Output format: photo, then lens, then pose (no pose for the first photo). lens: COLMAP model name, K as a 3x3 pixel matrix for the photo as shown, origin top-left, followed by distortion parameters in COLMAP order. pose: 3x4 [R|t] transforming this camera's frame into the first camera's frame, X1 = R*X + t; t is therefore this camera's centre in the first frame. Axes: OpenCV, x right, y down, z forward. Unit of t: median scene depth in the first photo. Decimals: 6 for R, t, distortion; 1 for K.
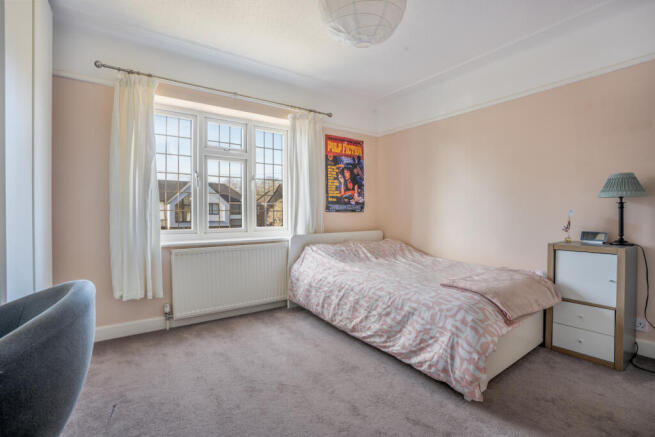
lens RADIAL K [[317.3, 0, 327.7], [0, 317.3, 212.4], [0, 0, 1]] dist [-0.000919, -0.000159]
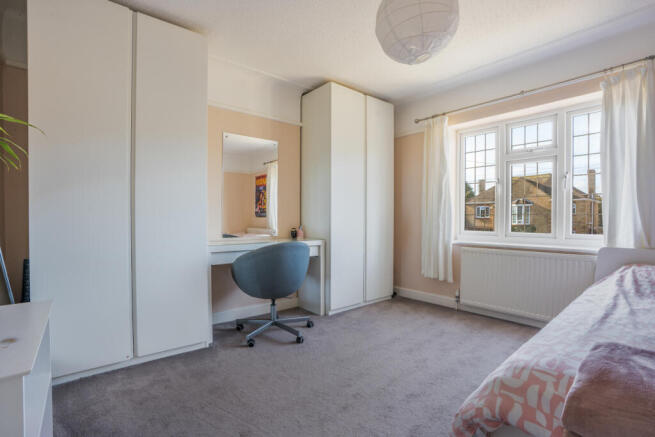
lens RADIAL K [[315.9, 0, 327.5], [0, 315.9, 218.5], [0, 0, 1]] dist [-0.001568, 0.000076]
pose [[0.091518, -0.006167, -0.995784, 0.595037], [-0.012520, 0.999895, -0.007343, 0.022257], [0.995725, 0.013139, 0.091431, 0.325800]]
